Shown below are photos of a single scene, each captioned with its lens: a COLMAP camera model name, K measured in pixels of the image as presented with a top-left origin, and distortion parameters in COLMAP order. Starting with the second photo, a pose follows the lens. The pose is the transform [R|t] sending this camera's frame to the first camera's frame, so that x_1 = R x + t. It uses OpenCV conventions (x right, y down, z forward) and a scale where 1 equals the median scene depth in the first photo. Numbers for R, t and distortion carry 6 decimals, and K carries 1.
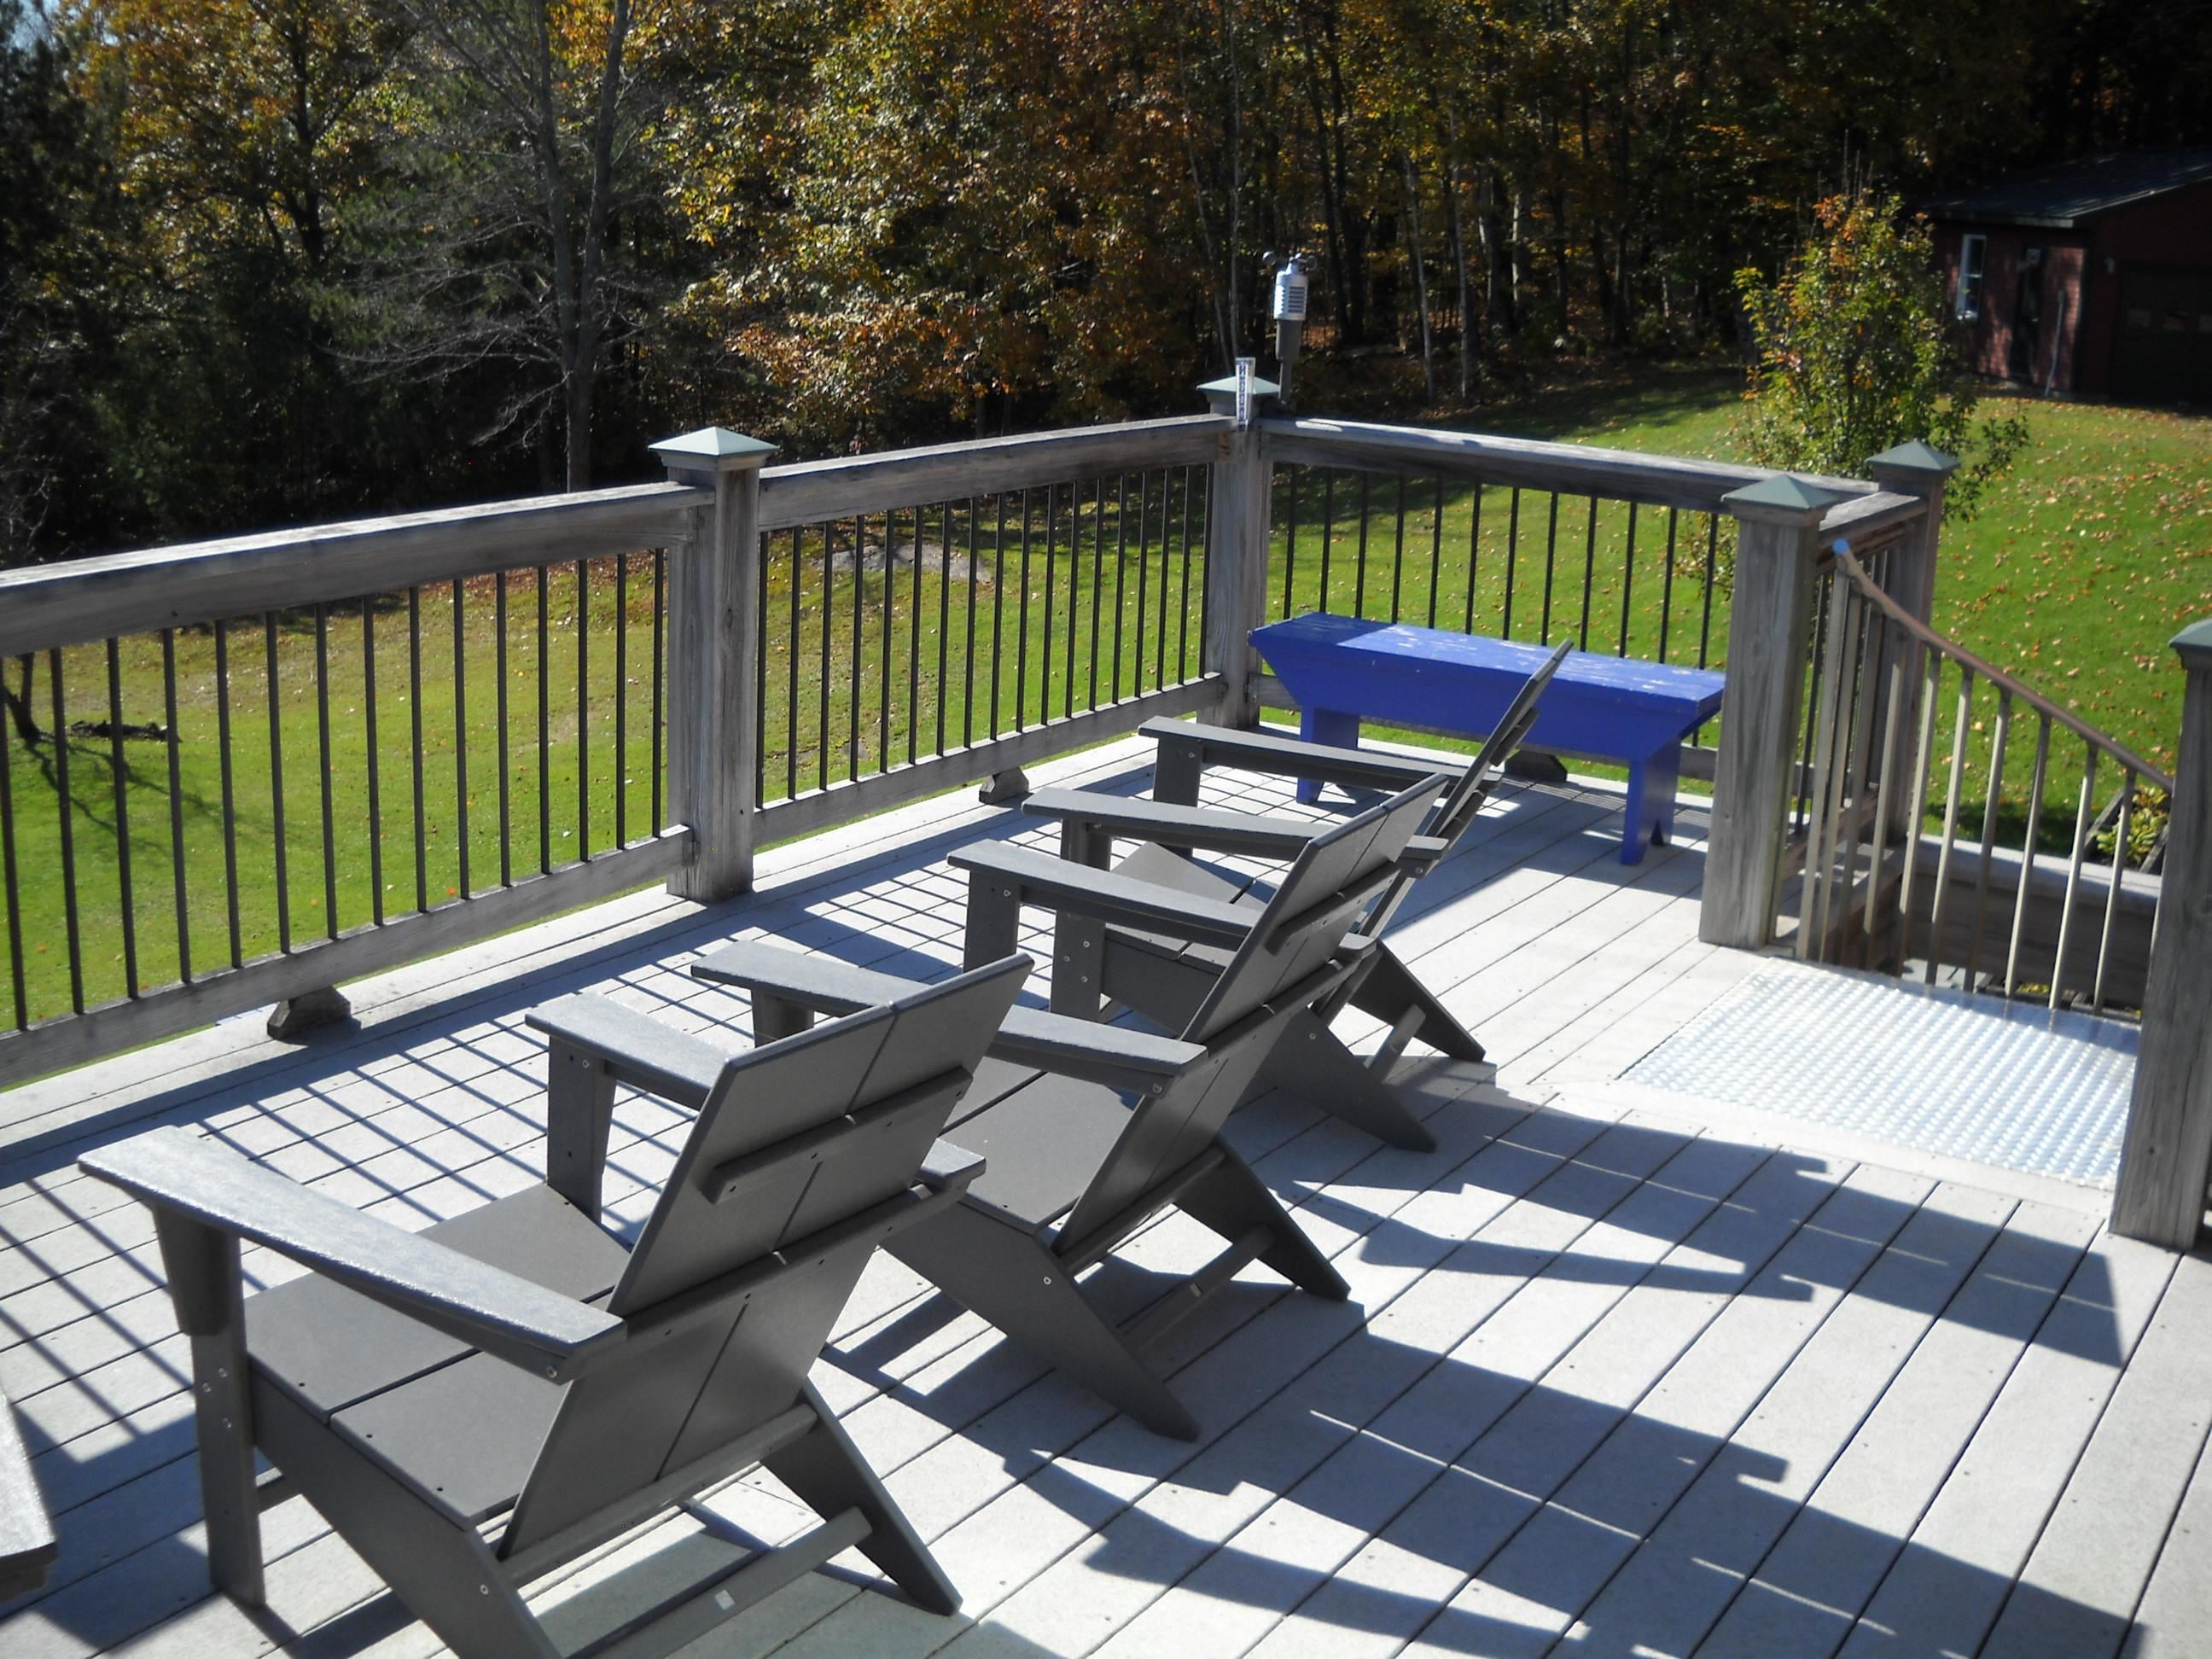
lens RADIAL K [[2490.4, 0, 1109.6], [0, 2490.4, 786.9], [0, 0, 1]] dist [-0.276844, 0.275232]
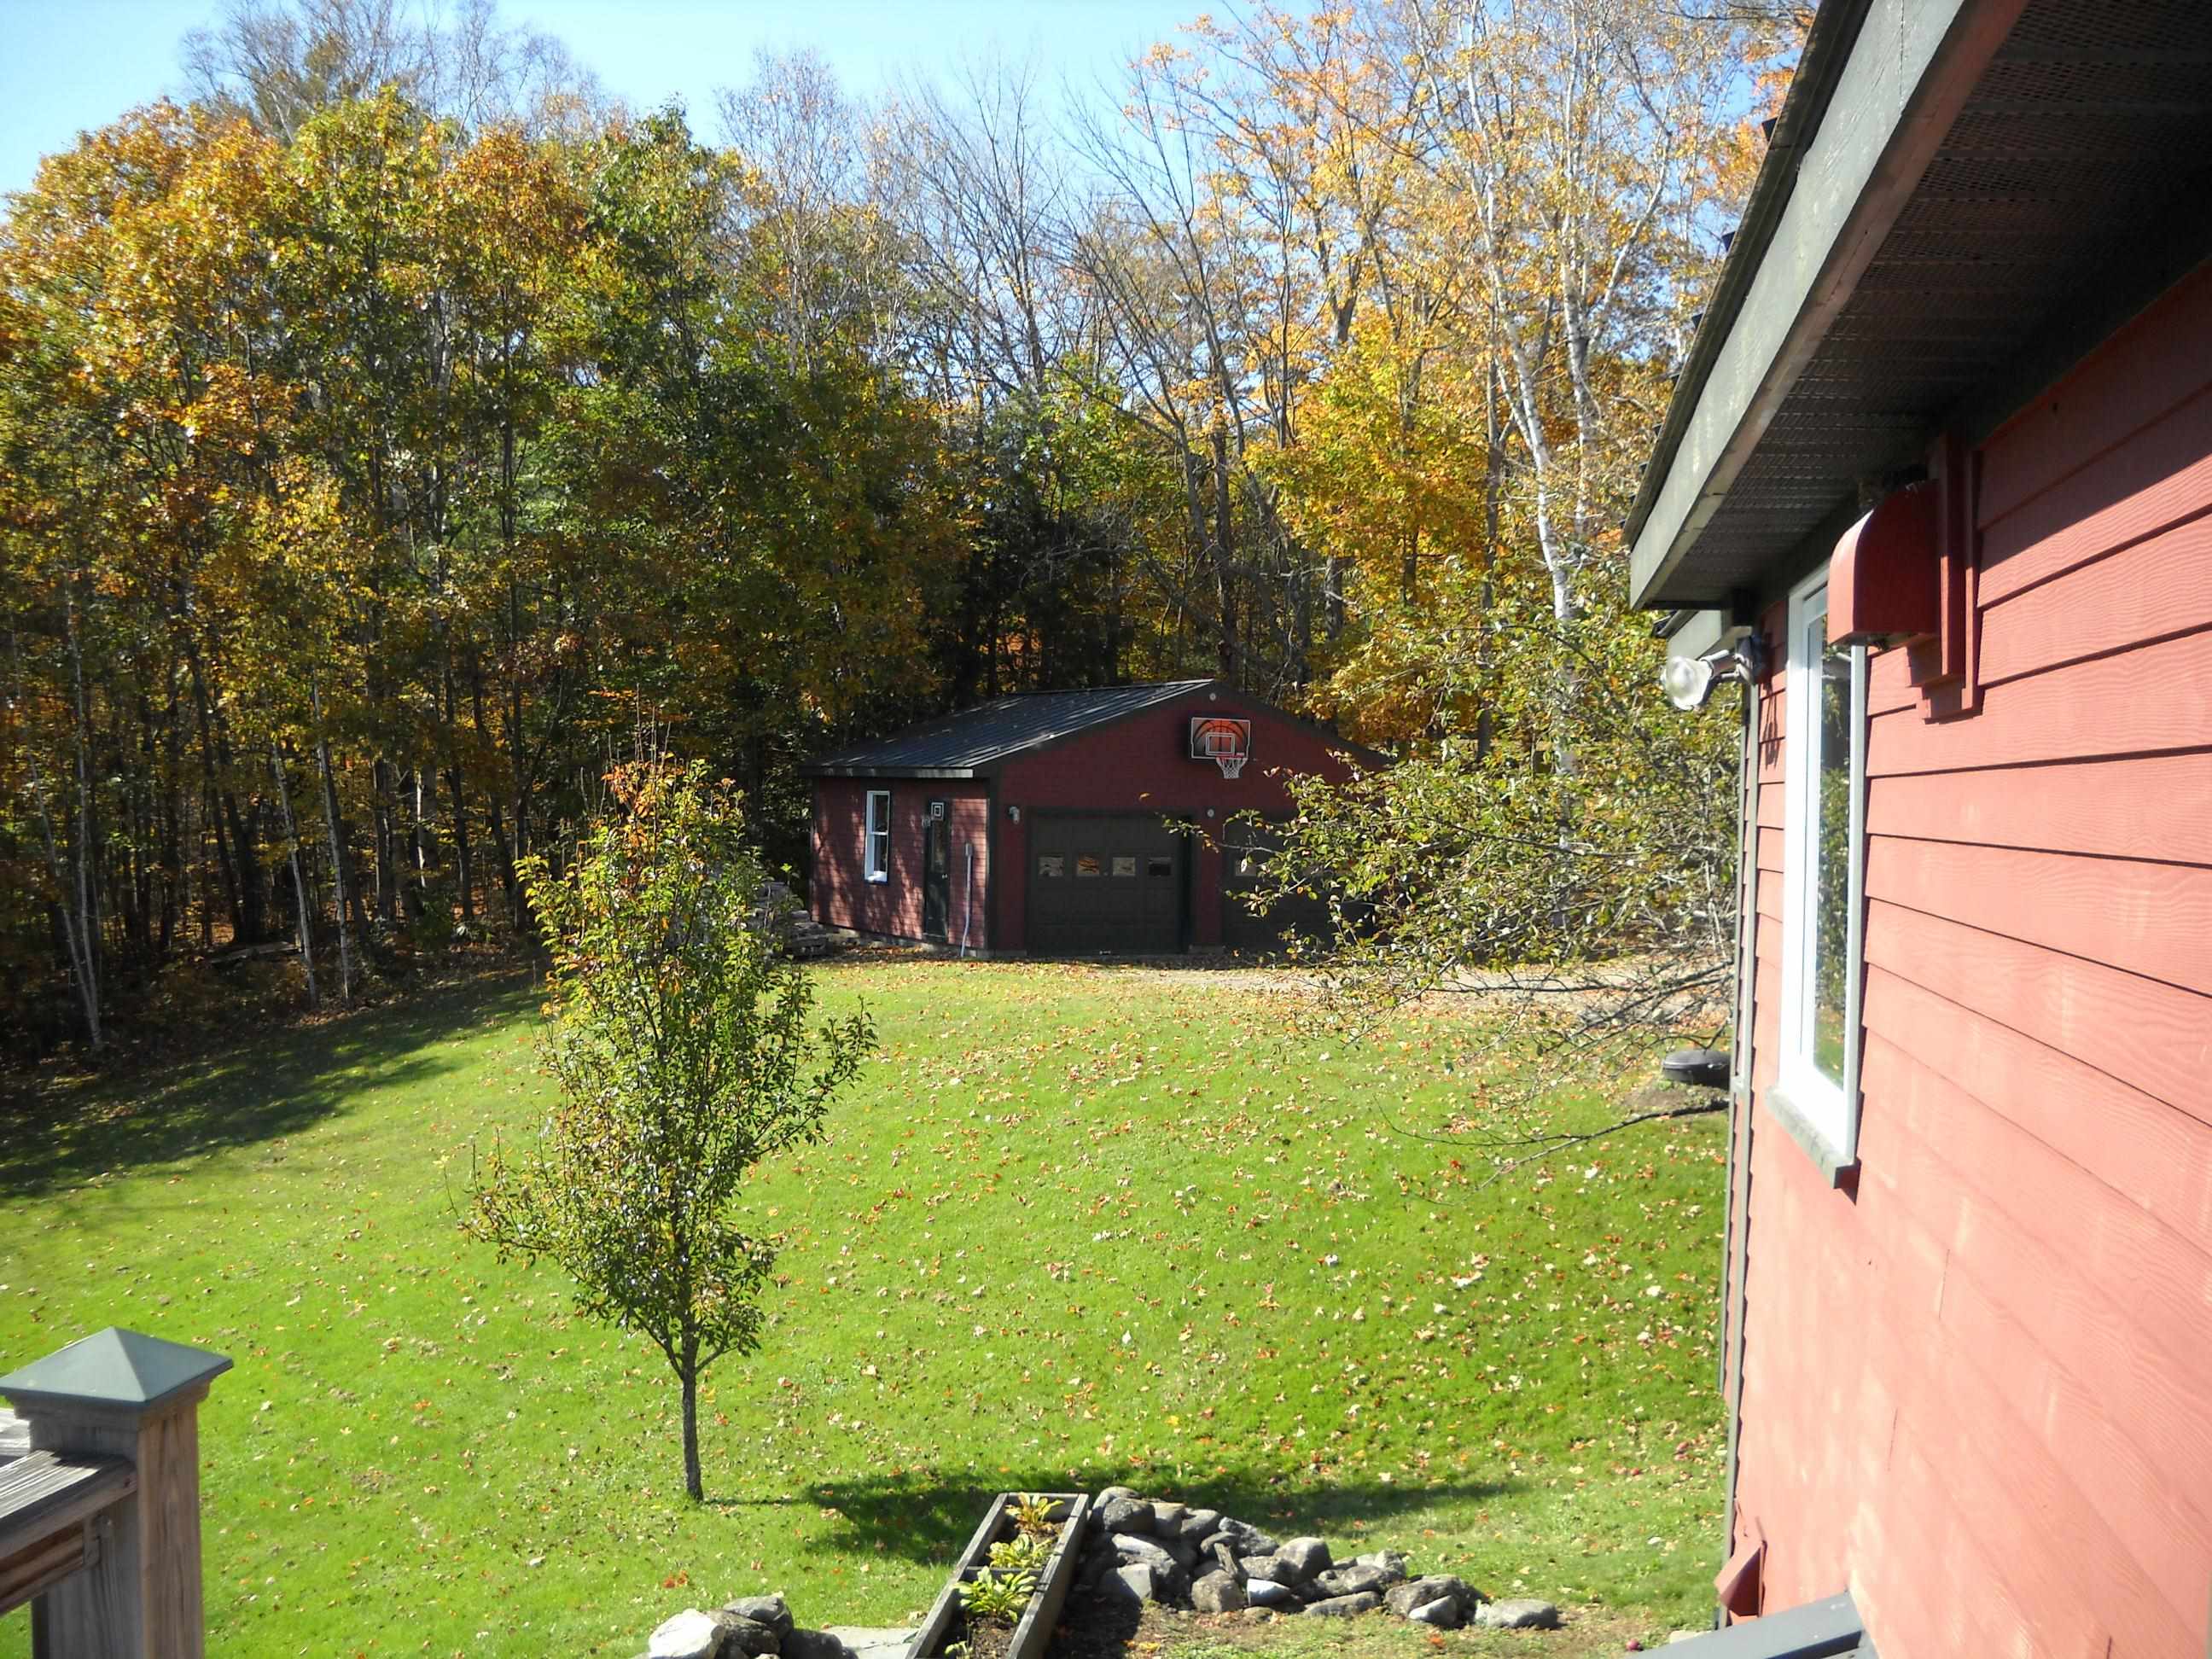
lens RADIAL K [[2490.4, 0, 1109.6], [0, 2490.4, 786.9], [0, 0, 1]] dist [-0.276844, 0.275232]
pose [[0.916363, -0.028158, 0.399357, 0.096235], [0.118675, 0.971795, -0.203793, -0.037555], [-0.382355, 0.234142, 0.893858, 0.147870]]
